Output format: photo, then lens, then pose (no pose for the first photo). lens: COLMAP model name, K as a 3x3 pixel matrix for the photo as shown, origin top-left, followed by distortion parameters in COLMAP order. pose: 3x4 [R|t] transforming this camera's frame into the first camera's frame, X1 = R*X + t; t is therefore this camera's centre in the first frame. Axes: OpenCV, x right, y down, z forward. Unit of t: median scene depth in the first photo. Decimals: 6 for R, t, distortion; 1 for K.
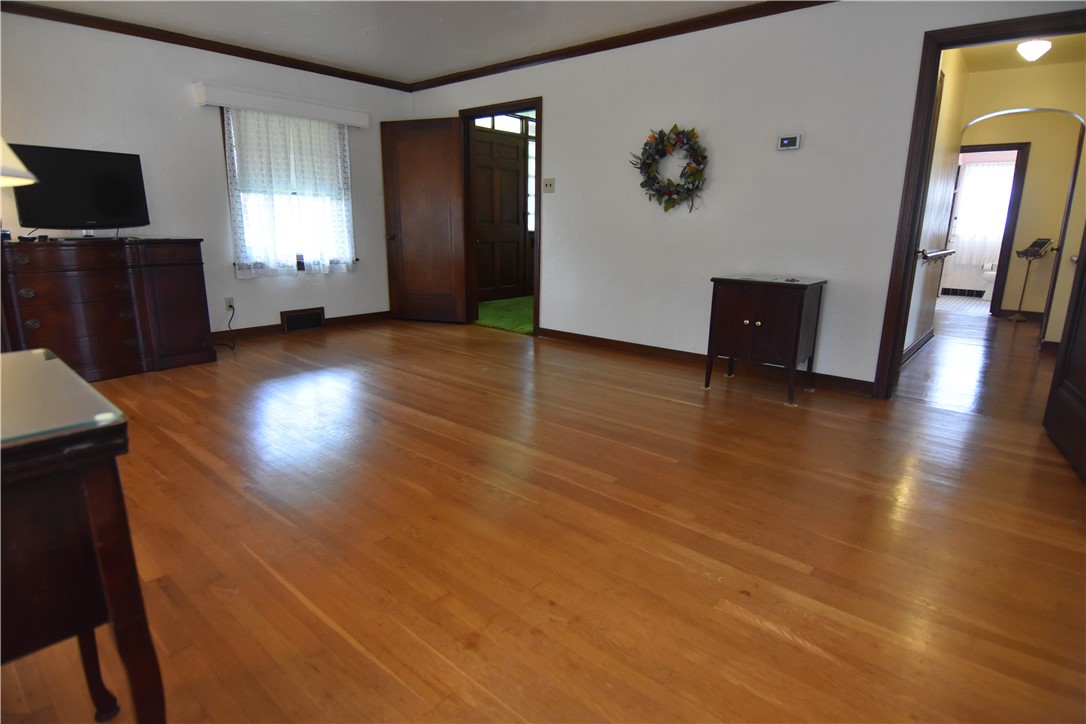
lens RADIAL K [[579.7, 0, 543.0], [0, 579.7, 362.0], [0, 0, 1]] dist [-0.003003, -0.001891]
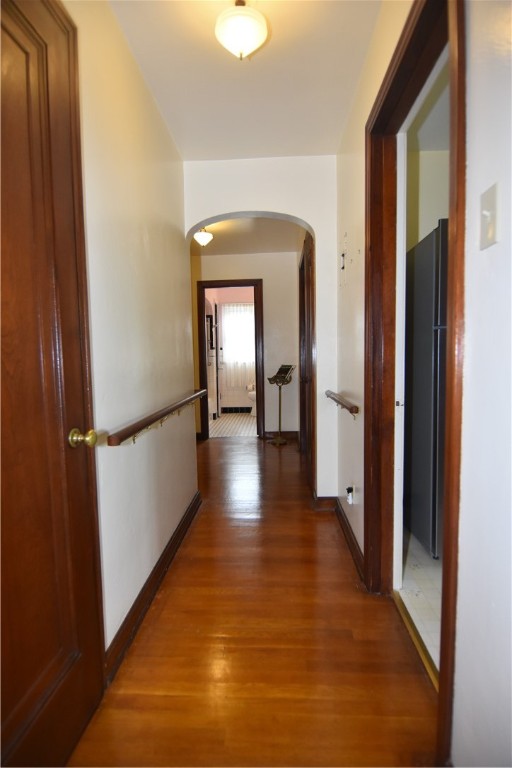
lens RADIAL K [[409.9, 0, 256.0], [0, 409.9, 384.0], [0, 0, 1]] dist [-0.003003, -0.001891]
pose [[0.789149, -0.063742, 0.610885, 0.334852], [0.162227, 0.980911, -0.107216, -0.101088], [-0.592390, 0.183712, 0.784426, 0.416850]]
